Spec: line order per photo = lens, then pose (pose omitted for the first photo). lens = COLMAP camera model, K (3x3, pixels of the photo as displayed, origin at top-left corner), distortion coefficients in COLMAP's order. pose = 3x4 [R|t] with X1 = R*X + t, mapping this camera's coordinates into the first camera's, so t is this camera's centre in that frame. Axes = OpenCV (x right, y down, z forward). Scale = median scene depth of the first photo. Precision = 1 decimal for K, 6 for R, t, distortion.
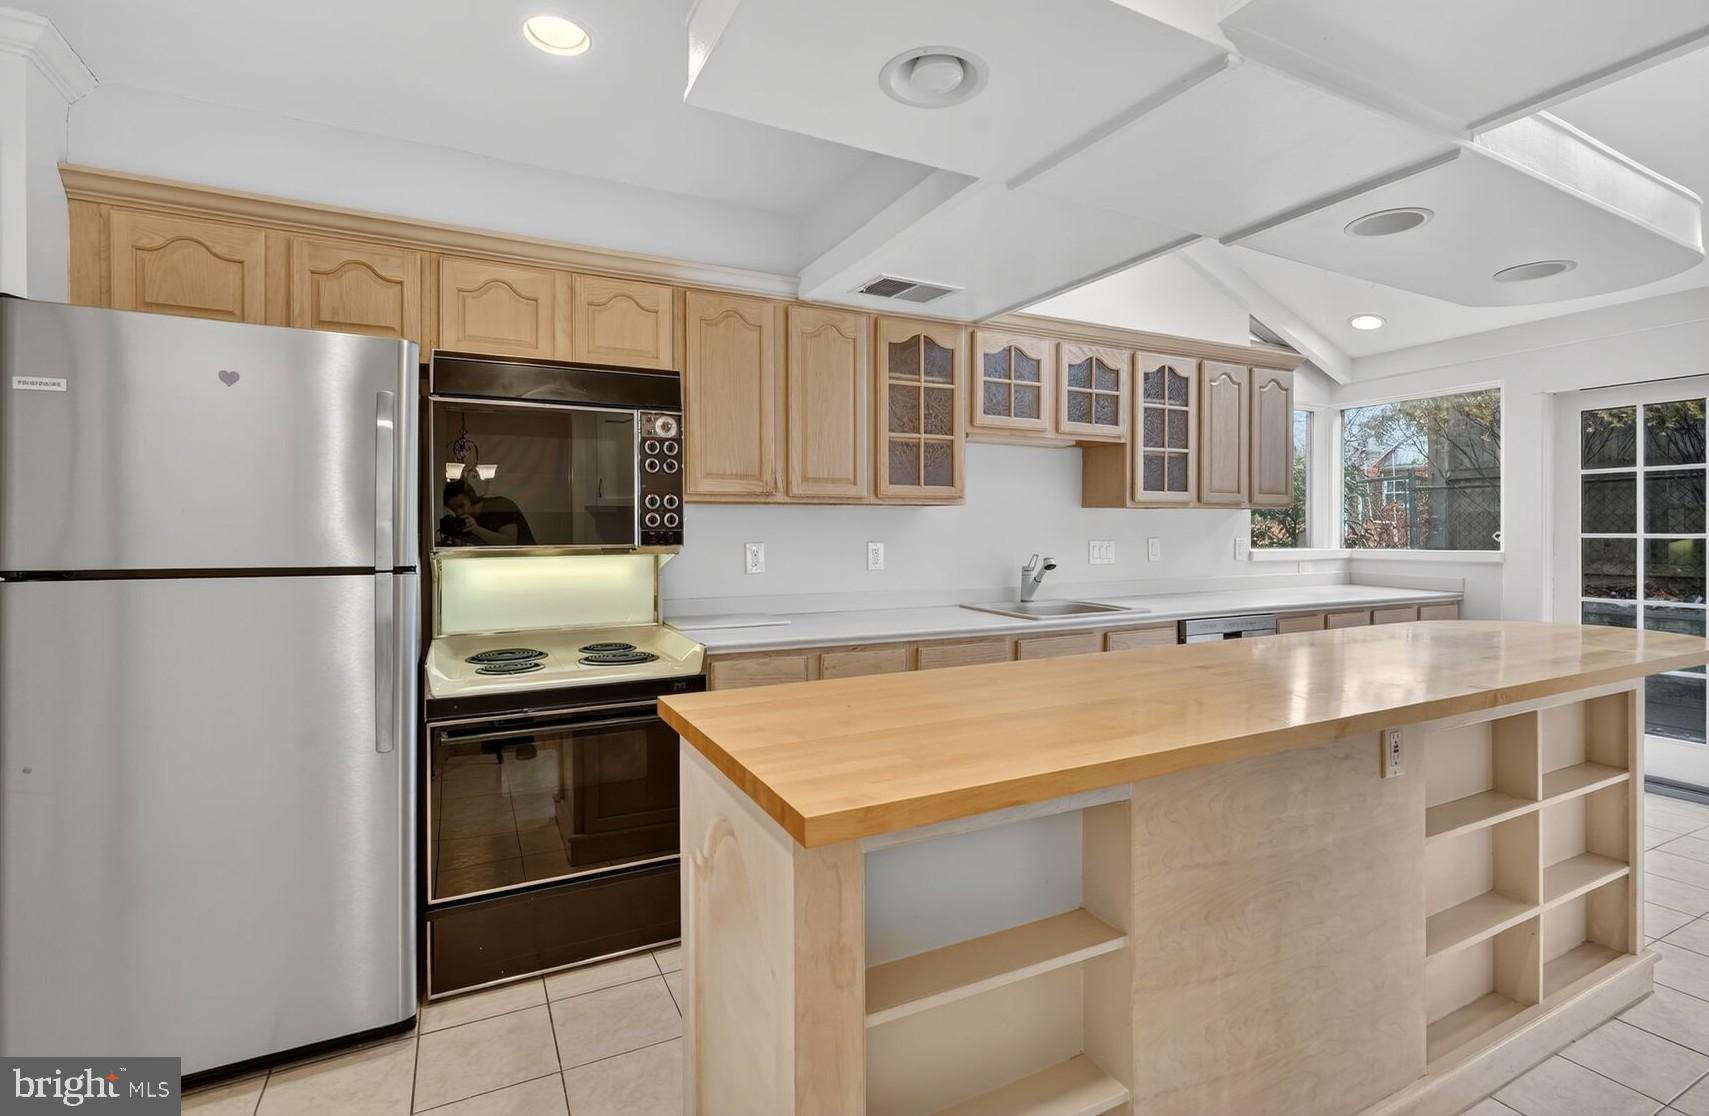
lens RADIAL K [[782.3, 0, 841.8], [0, 782.3, 545.3], [0, 0, 1]] dist [0.002679, 0.000372]
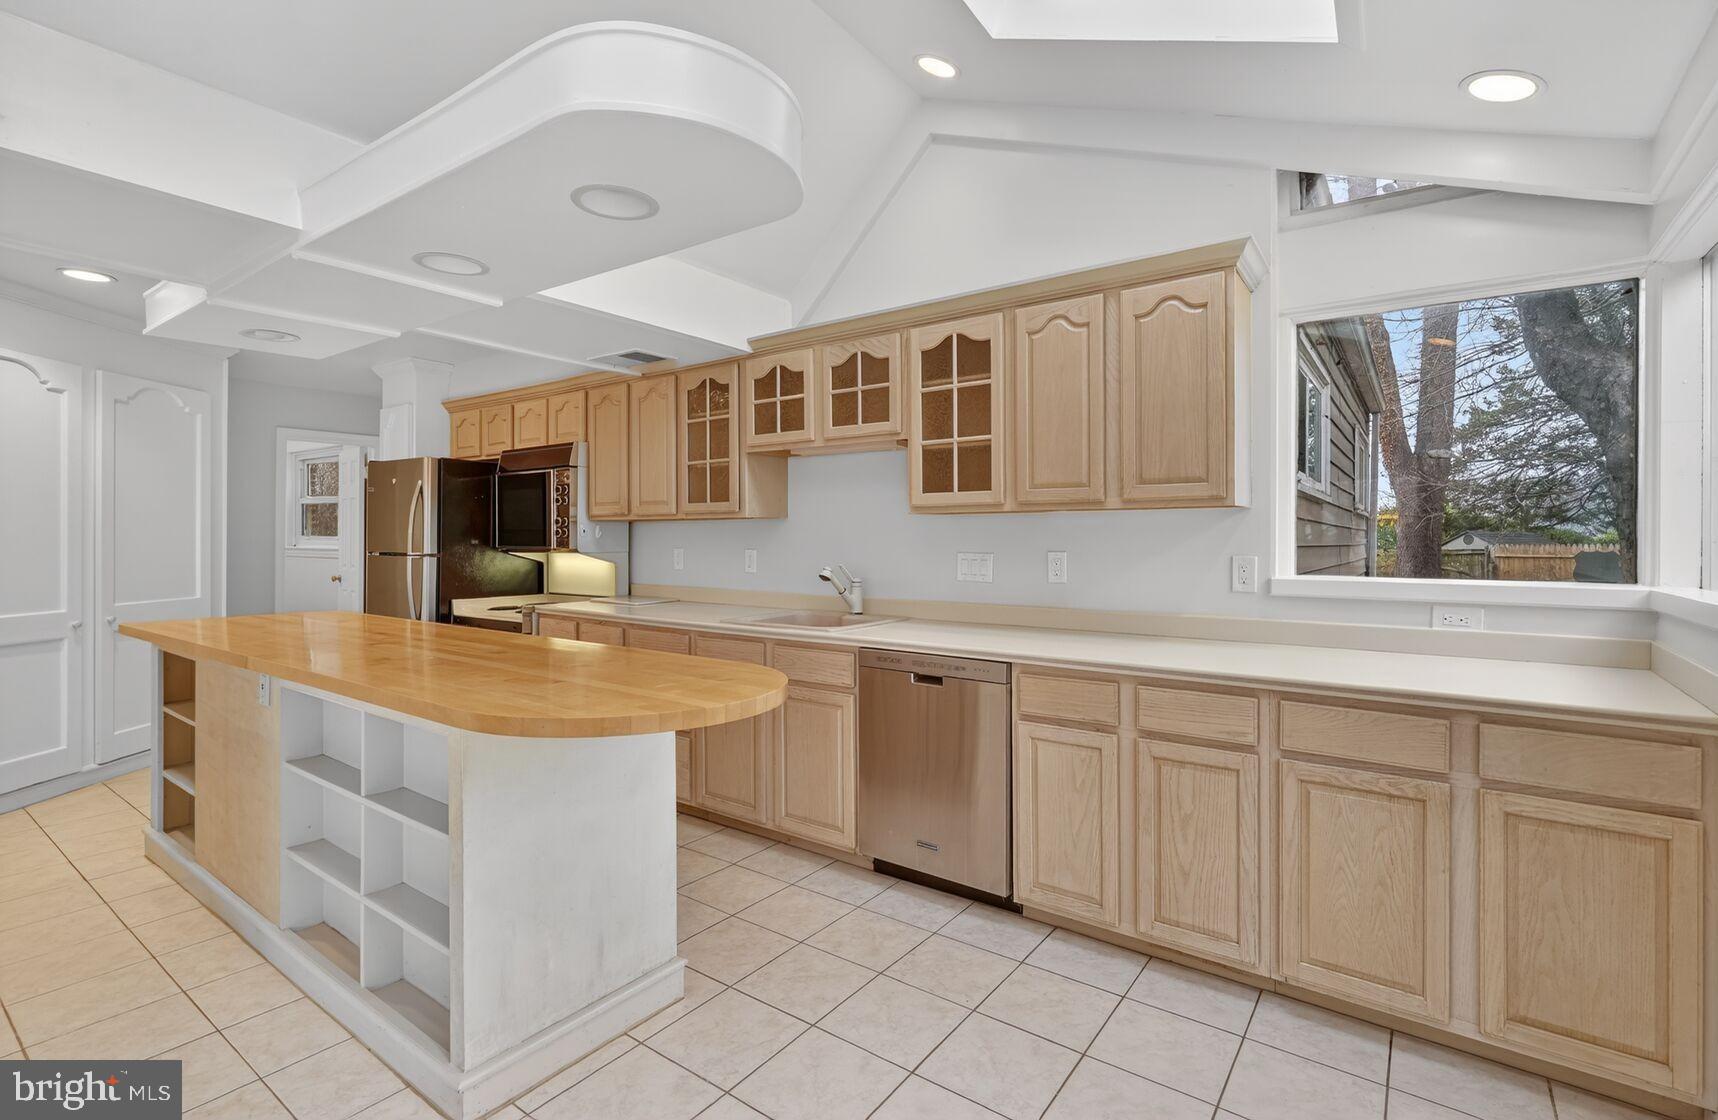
lens RADIAL K [[786.4, 0, 859.8], [0, 786.4, 530.5], [0, 0, 1]] dist [0.002679, 0.000372]
pose [[0.459098, -0.004076, -0.888376, 1.128867], [-0.017091, 0.999764, -0.013419, -0.018313], [0.888221, 0.021344, 0.458920, 0.575383]]
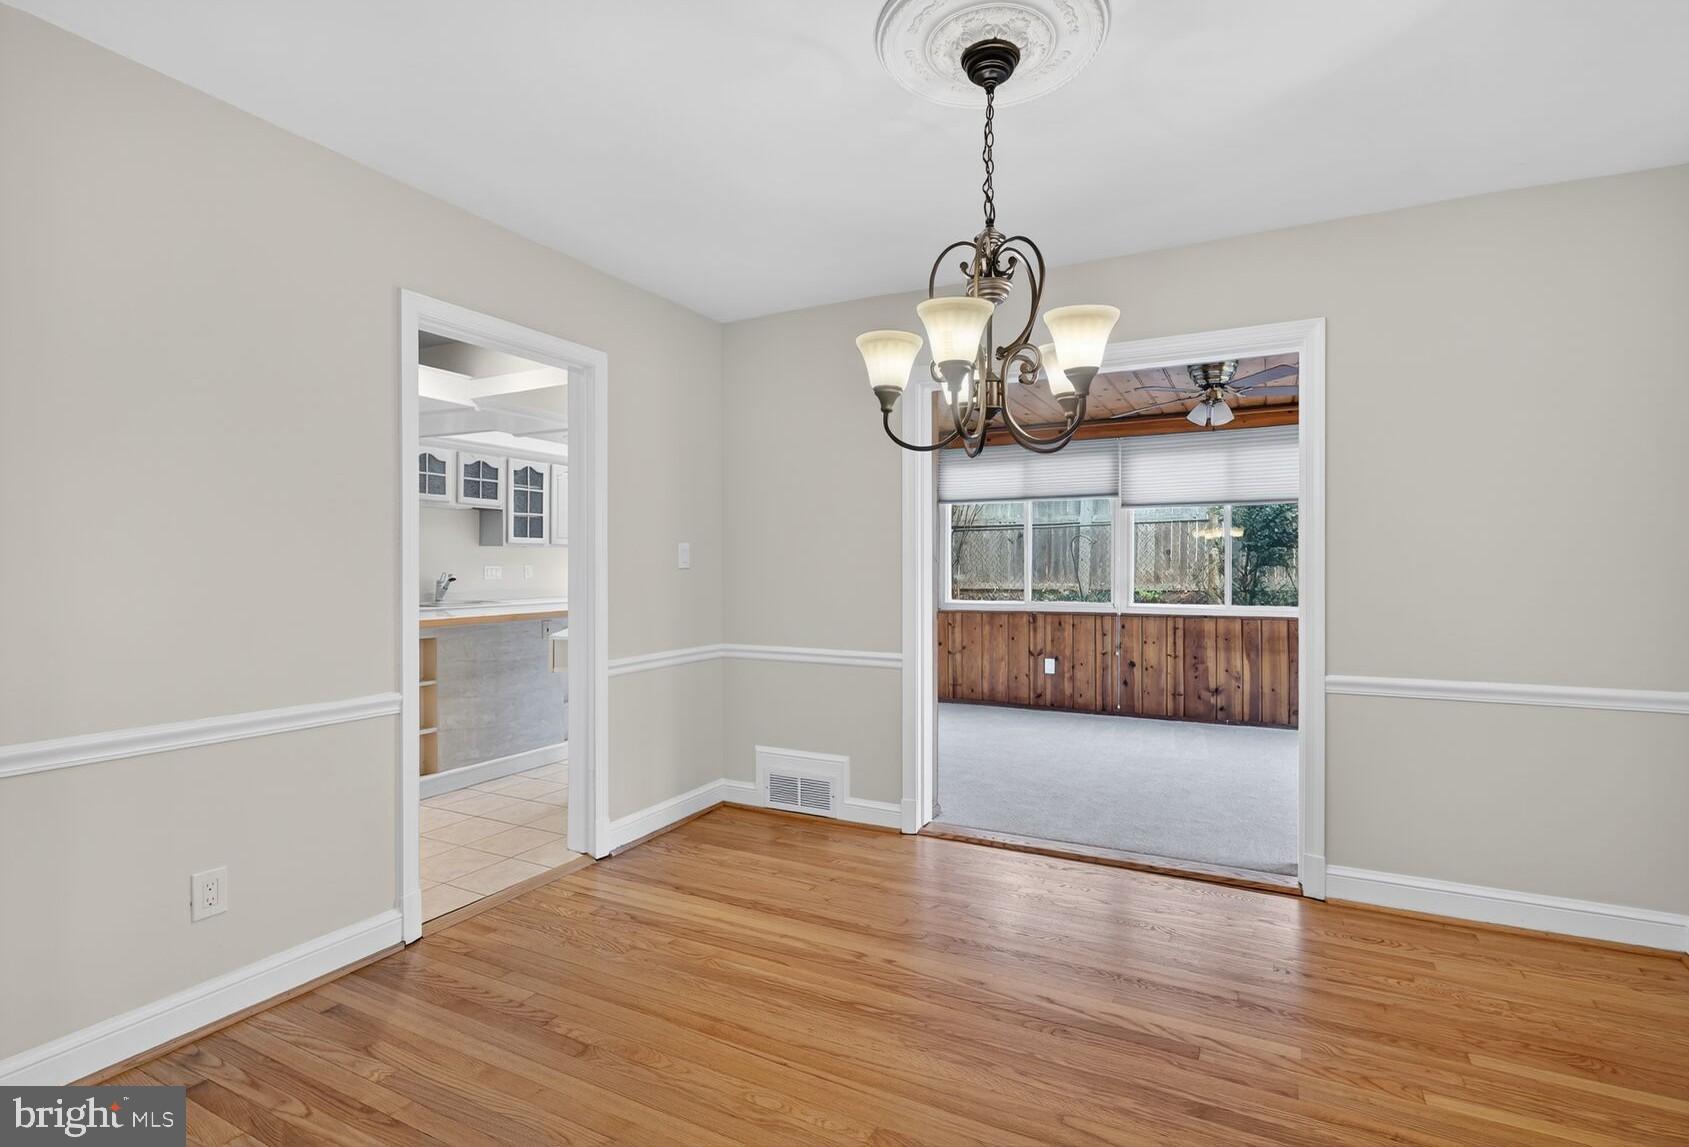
lens RADIAL K [[826.2, 0, 859.3], [0, 826.2, 567.8], [0, 0, 1]] dist [0.015096, -0.000471]
pose [[0.809525, 0.001600, 0.587084, -0.081319], [0.009372, 0.999834, -0.015647, 0.037101], [-0.587011, 0.018169, 0.809375, -0.989323]]
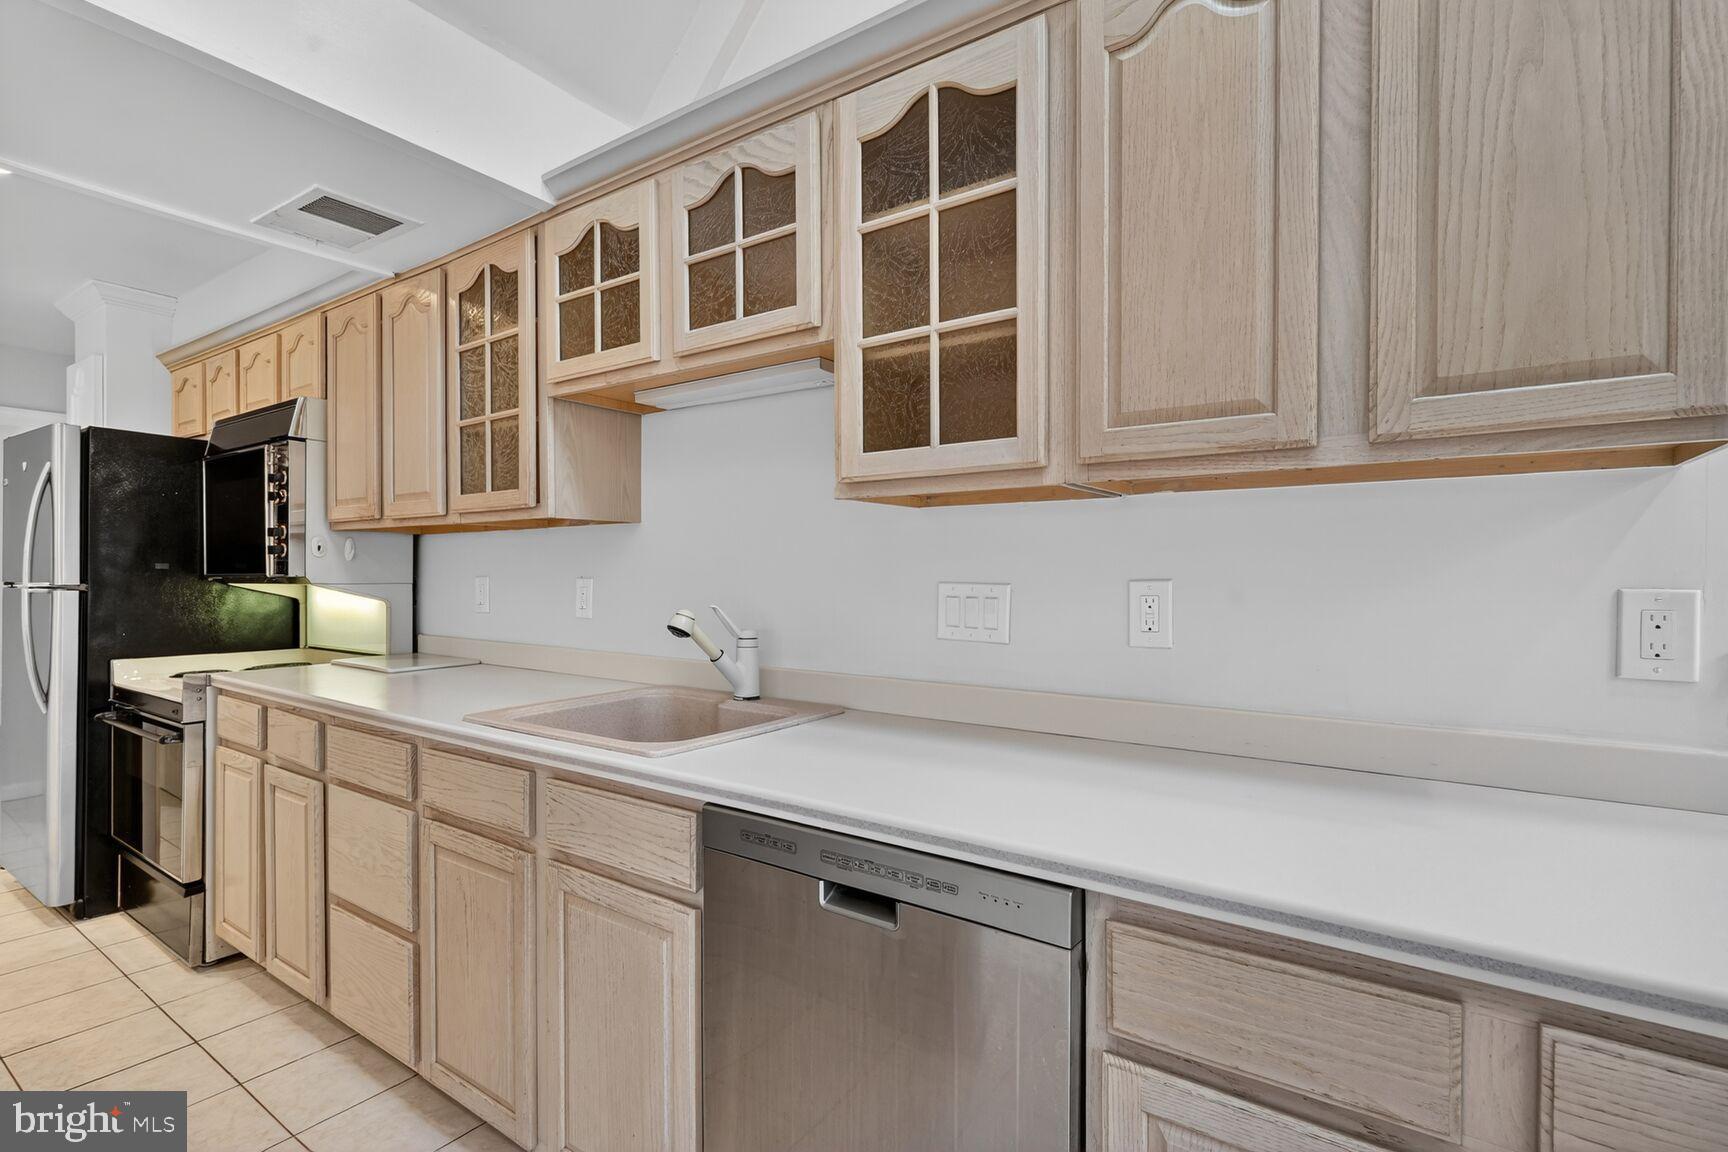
lens RADIAL K [[827.3, 0, 852.9], [0, 827.3, 575.4], [0, 0, 1]] dist [-0.003835, -0.000103]
pose [[0.472972, 0.007378, -0.881047, 0.761736], [-0.020103, 0.999795, -0.002420, -0.008780], [0.880848, 0.018856, 0.473023, 0.829730]]
